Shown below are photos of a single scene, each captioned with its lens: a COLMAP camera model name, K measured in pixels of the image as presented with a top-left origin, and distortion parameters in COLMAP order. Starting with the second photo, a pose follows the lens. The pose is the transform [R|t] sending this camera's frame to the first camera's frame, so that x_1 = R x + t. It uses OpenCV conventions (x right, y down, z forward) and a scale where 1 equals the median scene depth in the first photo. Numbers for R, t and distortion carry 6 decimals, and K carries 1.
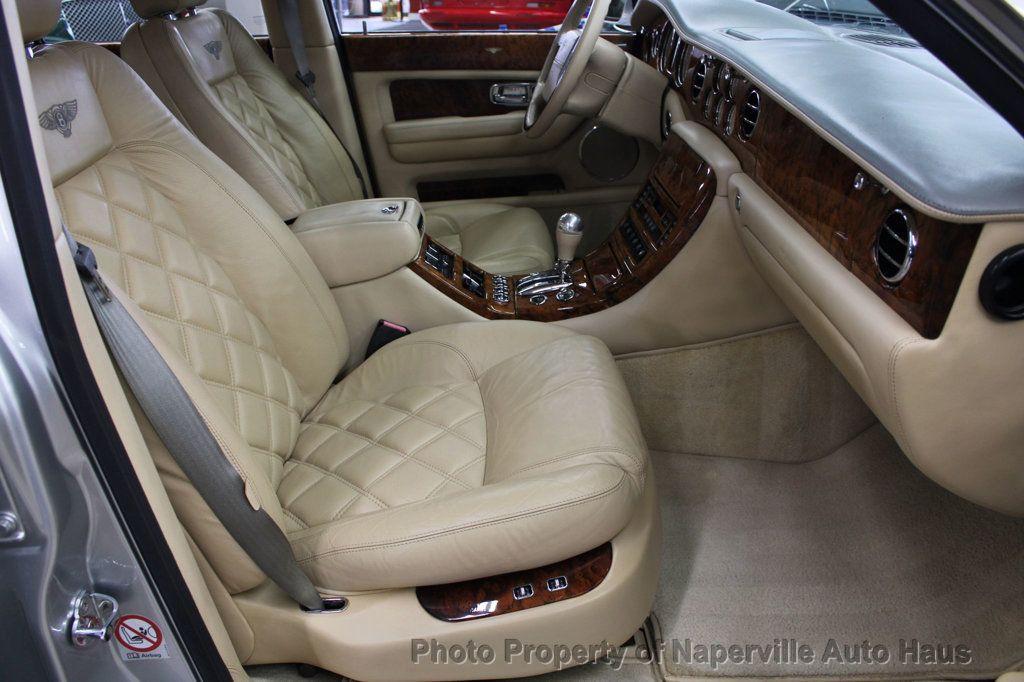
lens RADIAL K [[871.2, 0, 508.6], [0, 871.2, 342.8], [0, 0, 1]] dist [-0.169326, 0.168395]
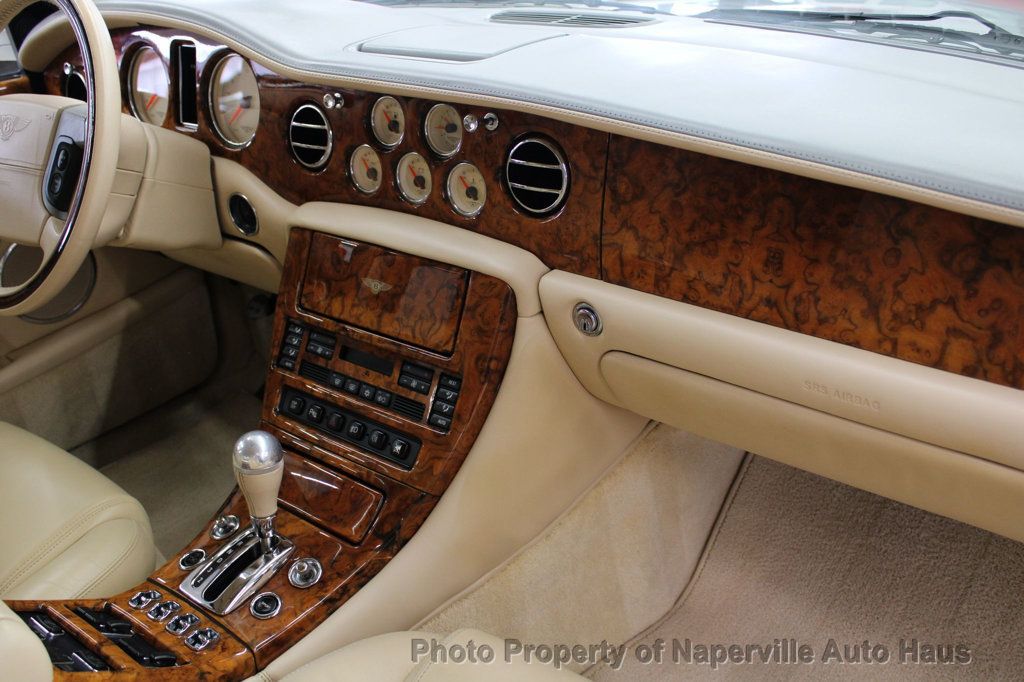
lens RADIAL K [[990.0, 0, 512.0], [0, 990.0, 341.0], [0, 0, 1]] dist [-0.106683, 0.002799]
pose [[0.641802, -0.374423, 0.669251, -0.186607], [0.375265, 0.914418, 0.151712, -0.207673], [-0.668780, 0.153777, 0.727383, 0.389502]]
